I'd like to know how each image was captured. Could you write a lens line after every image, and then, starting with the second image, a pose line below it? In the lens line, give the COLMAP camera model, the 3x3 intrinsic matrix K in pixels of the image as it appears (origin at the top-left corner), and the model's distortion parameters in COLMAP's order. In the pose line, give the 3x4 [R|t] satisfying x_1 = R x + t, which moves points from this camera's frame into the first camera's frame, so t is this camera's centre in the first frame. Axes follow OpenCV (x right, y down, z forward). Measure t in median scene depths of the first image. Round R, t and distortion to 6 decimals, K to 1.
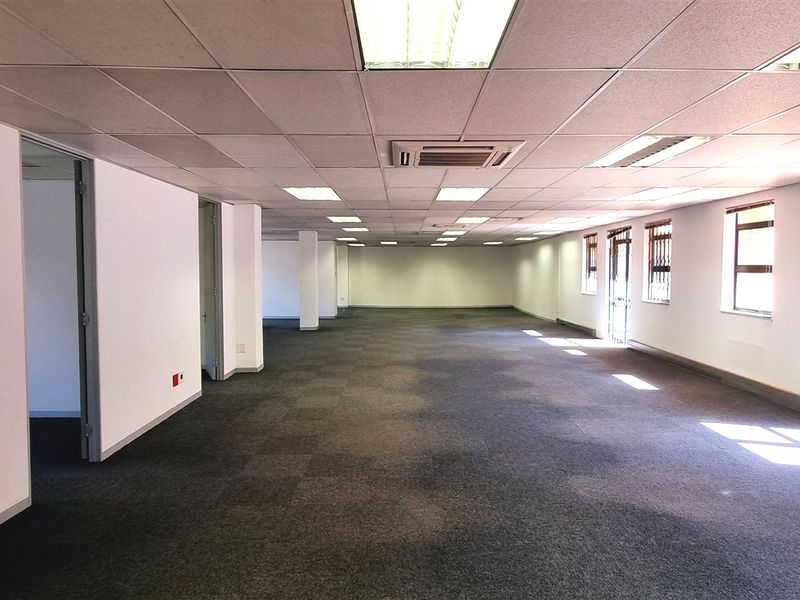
lens RADIAL K [[538.9, 0, 399.6], [0, 538.9, 293.2], [0, 0, 1]] dist [0.011974, -0.003854]
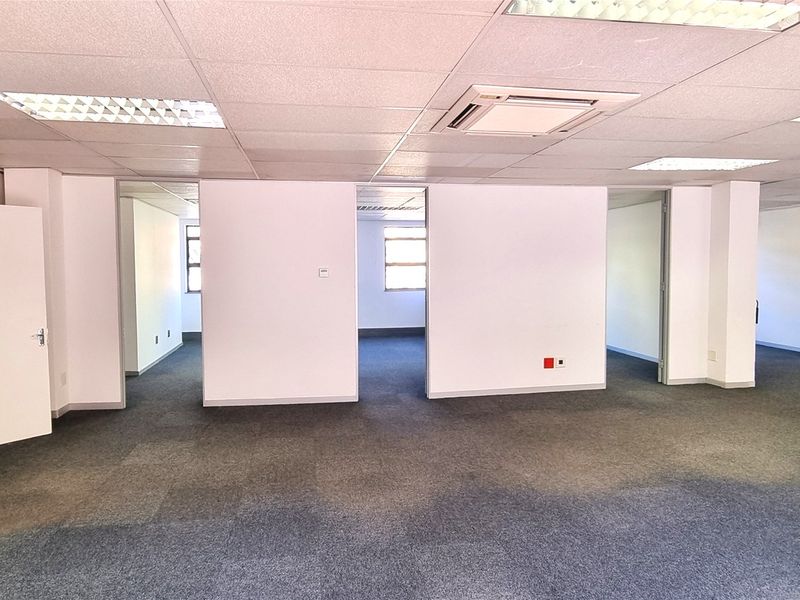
lens RADIAL K [[538.9, 0, 399.6], [0, 538.9, 293.2], [0, 0, 1]] dist [0.011974, -0.003854]
pose [[0.168109, 0.053890, -0.984294, 0.495933], [-0.040316, 0.998045, 0.047757, -0.017409], [0.984944, 0.031655, 0.169953, 0.411946]]
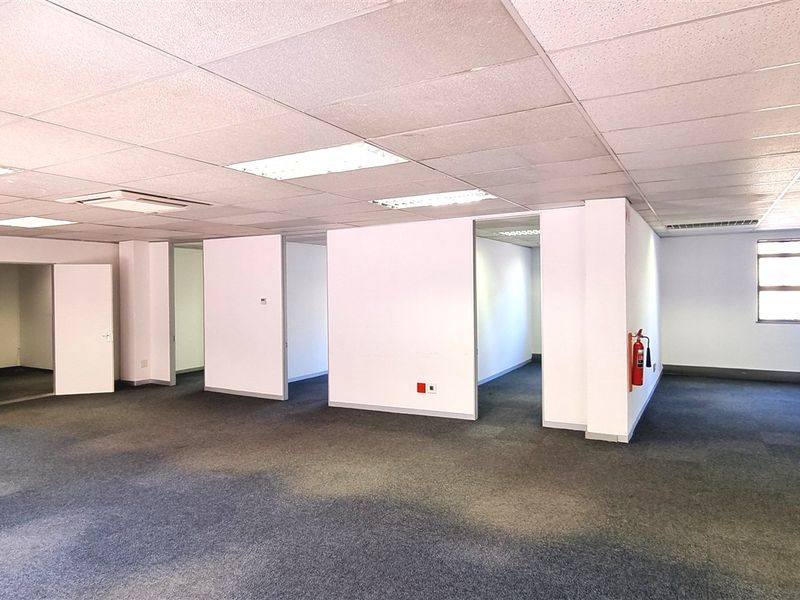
lens RADIAL K [[538.9, 0, 399.6], [0, 538.9, 293.2], [0, 0, 1]] dist [0.011974, -0.003854]
pose [[-0.490613, 0.011292, -0.871305, 0.509180], [-0.022719, 0.999410, 0.025745, -0.059702], [0.871082, 0.032426, -0.490067, 1.238745]]
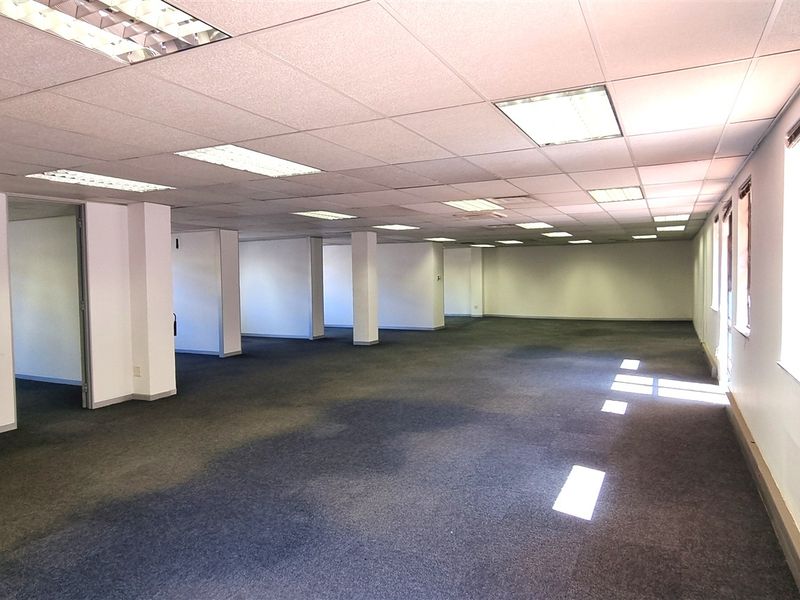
lens RADIAL K [[538.9, 0, 399.6], [0, 538.9, 293.2], [0, 0, 1]] dist [0.011974, -0.003854]
pose [[0.896912, 0.002405, -0.442202, 0.508282], [-0.004732, 0.999980, -0.004161, -0.022684], [0.442184, 0.005824, 0.896906, 0.455741]]
